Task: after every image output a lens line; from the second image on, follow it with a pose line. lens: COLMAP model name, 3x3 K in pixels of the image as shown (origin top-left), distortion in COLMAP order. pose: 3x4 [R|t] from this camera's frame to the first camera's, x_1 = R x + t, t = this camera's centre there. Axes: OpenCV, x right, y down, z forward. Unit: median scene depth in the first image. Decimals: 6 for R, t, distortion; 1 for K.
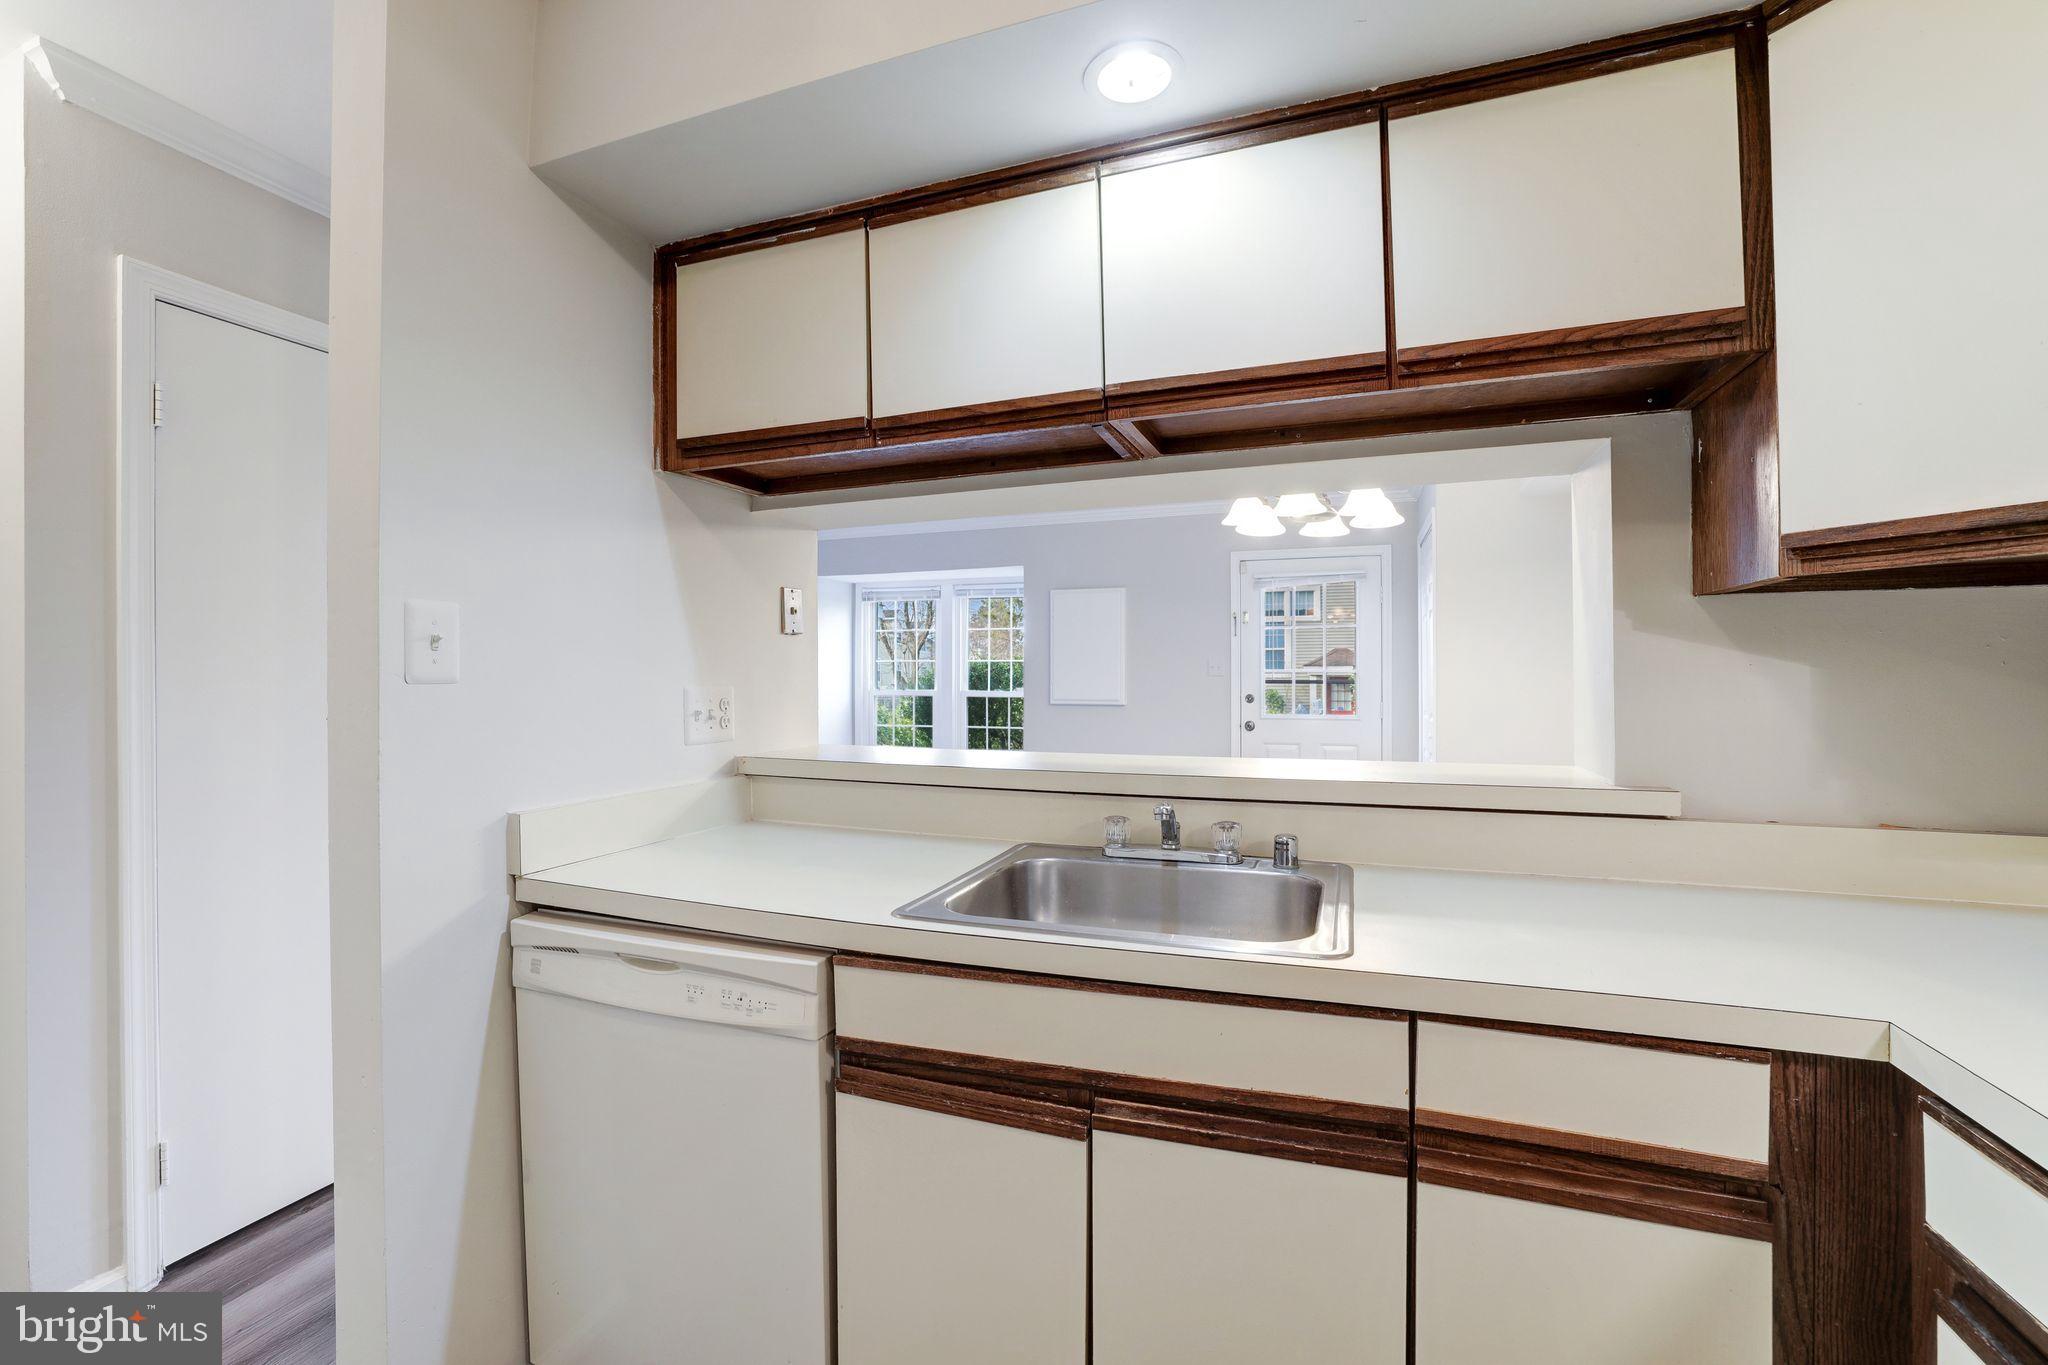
lens RADIAL K [[881.3, 0, 1031.9], [0, 881.3, 672.4], [0, 0, 1]] dist [-0.018651, 0.004279]
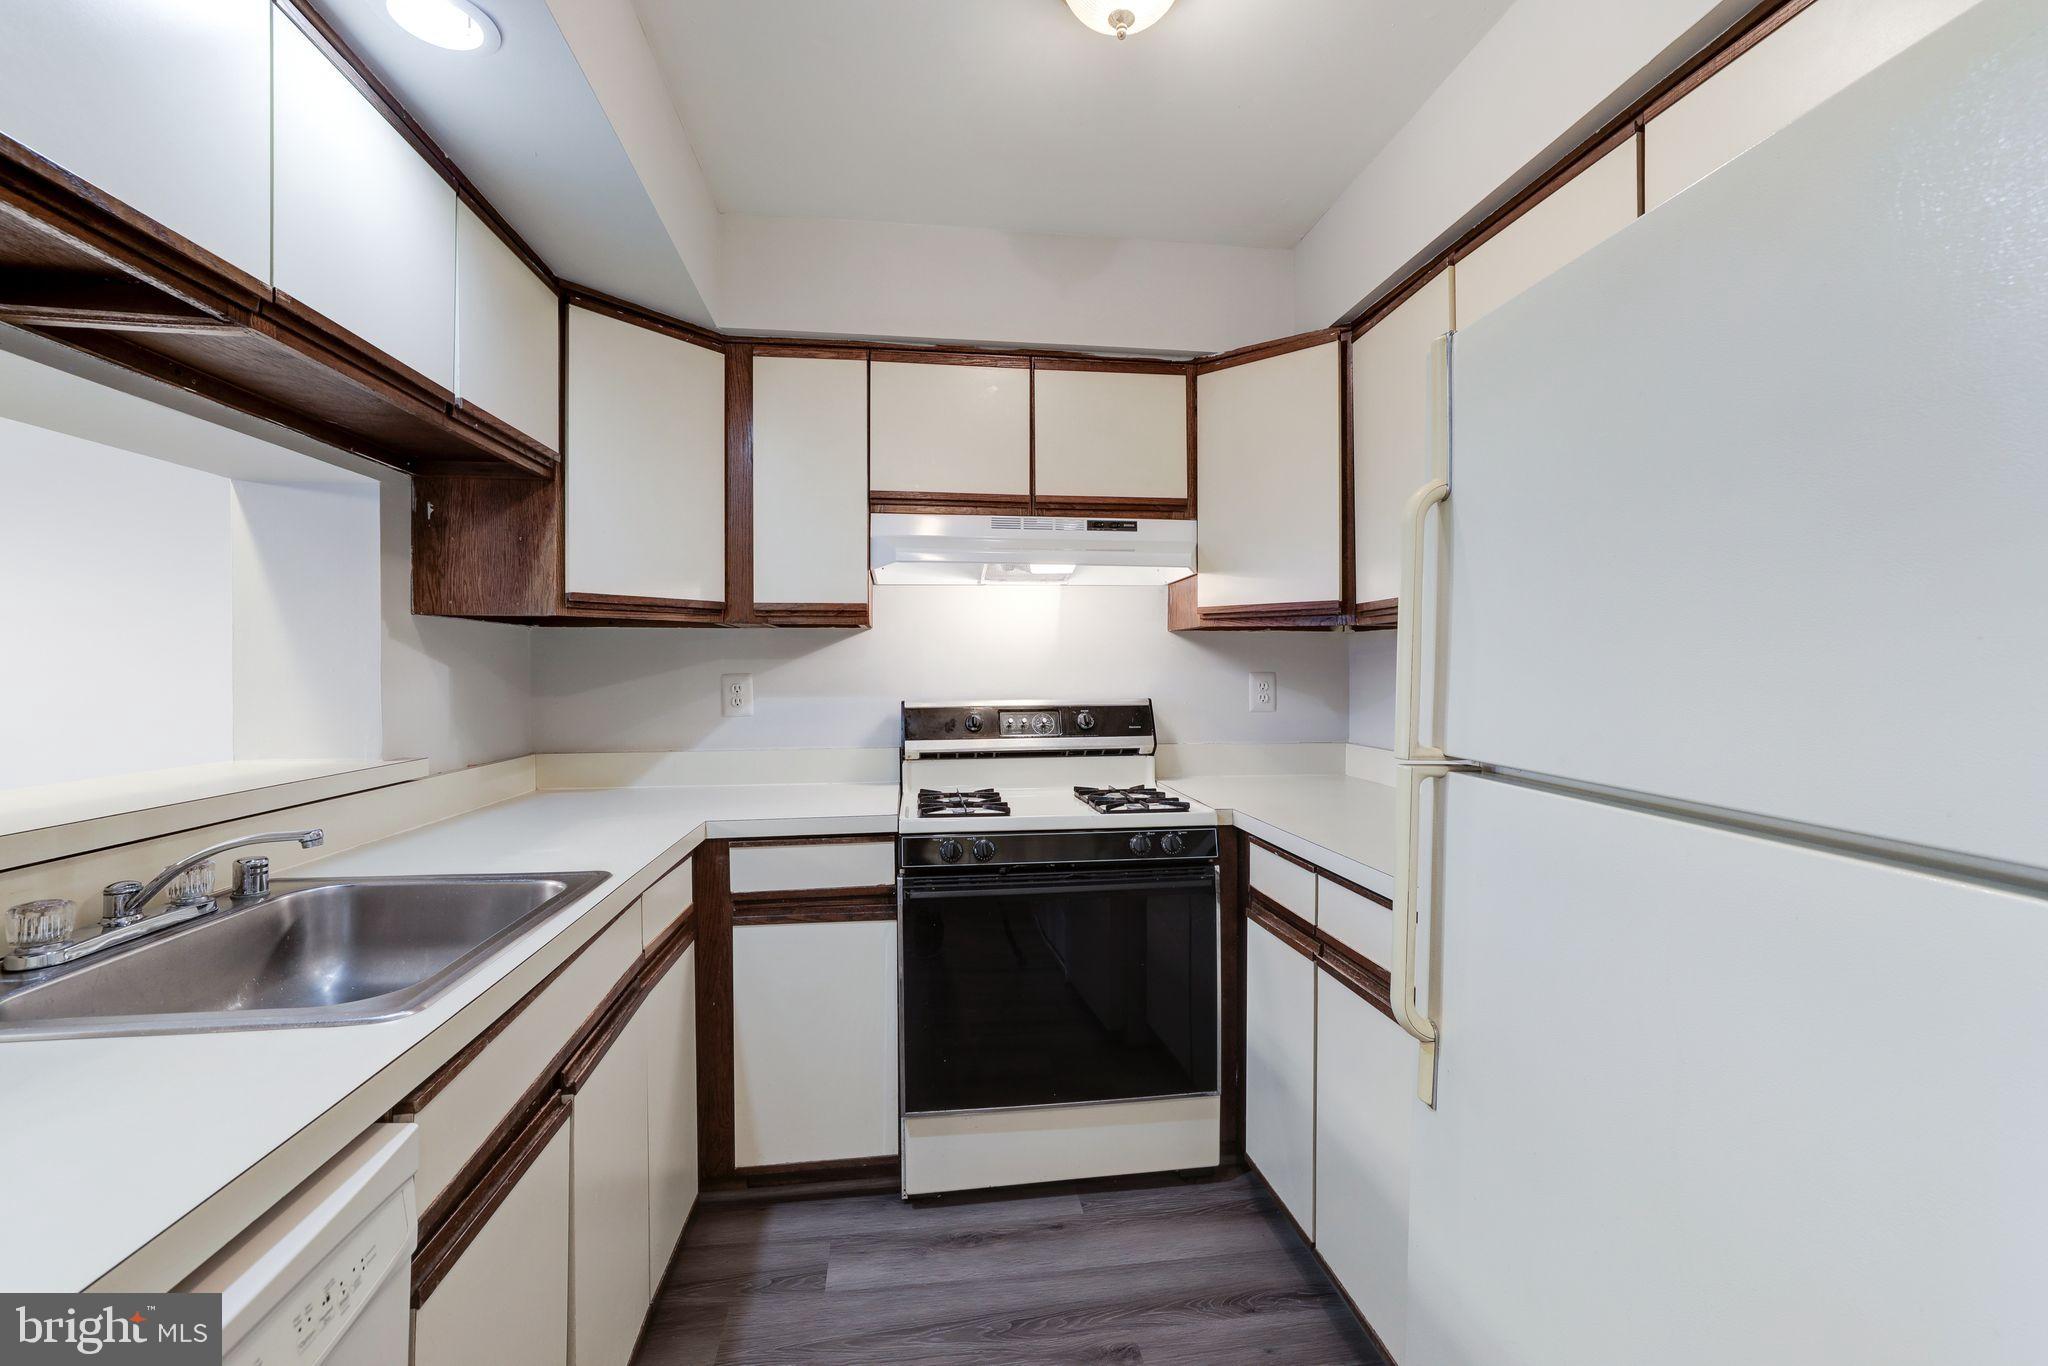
lens RADIAL K [[881.3, 0, 1032.7], [0, 881.3, 681.9], [0, 0, 1]] dist [-0.018651, 0.004279]
pose [[-0.458725, -0.003333, 0.888572, -0.876821], [0.002955, 0.999982, 0.005276, 0.011648], [-0.888573, 0.005046, -0.458707, 0.758565]]
